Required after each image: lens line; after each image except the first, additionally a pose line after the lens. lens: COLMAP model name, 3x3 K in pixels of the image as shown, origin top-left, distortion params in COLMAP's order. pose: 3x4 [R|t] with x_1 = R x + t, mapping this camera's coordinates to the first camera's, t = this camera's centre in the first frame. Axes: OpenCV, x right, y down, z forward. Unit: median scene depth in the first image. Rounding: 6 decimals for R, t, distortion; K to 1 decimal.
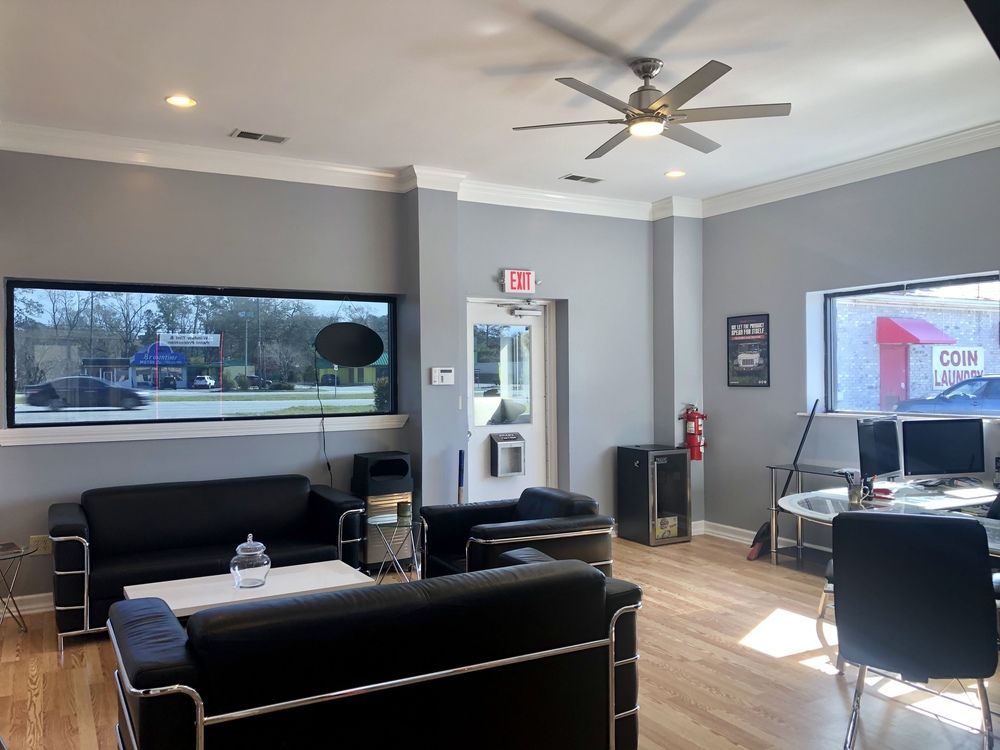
lens RADIAL K [[793.8, 0, 494.4], [0, 793.8, 362.2], [0, 0, 1]] dist [0.000415, -0.012556]
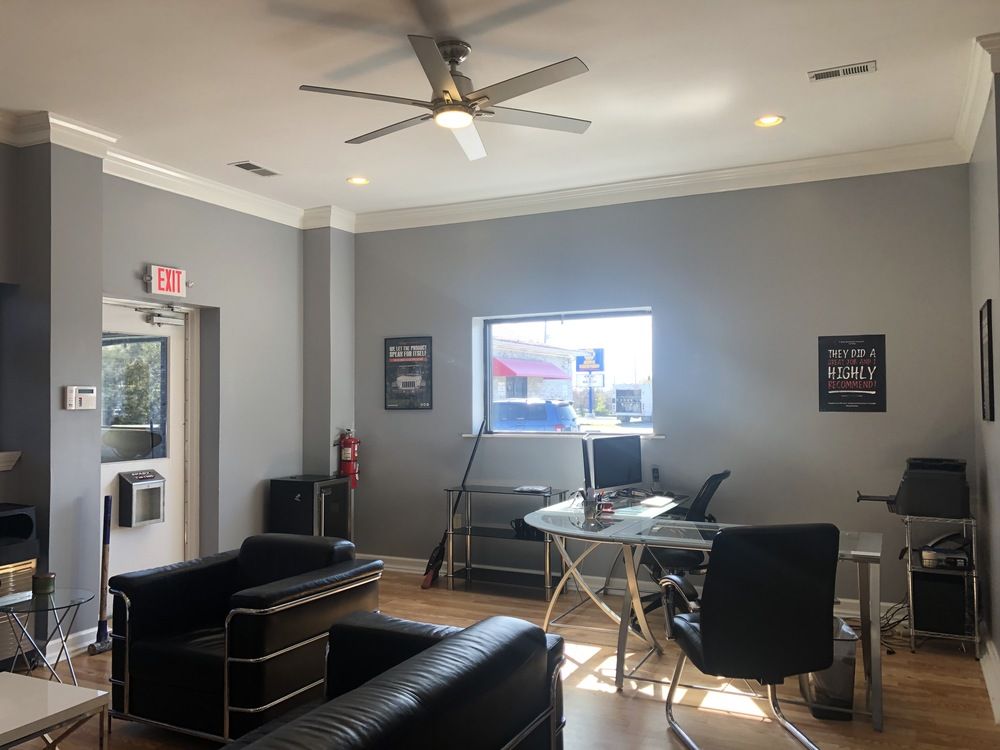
lens RADIAL K [[794.1, 0, 501.9], [0, 794.1, 365.6], [0, 0, 1]] dist [0.123428, -0.232661]
pose [[0.812895, 0.025773, 0.581840, -0.163835], [-0.008479, 0.999438, -0.032426, 0.007583], [-0.582349, 0.021426, 0.812656, 0.134724]]
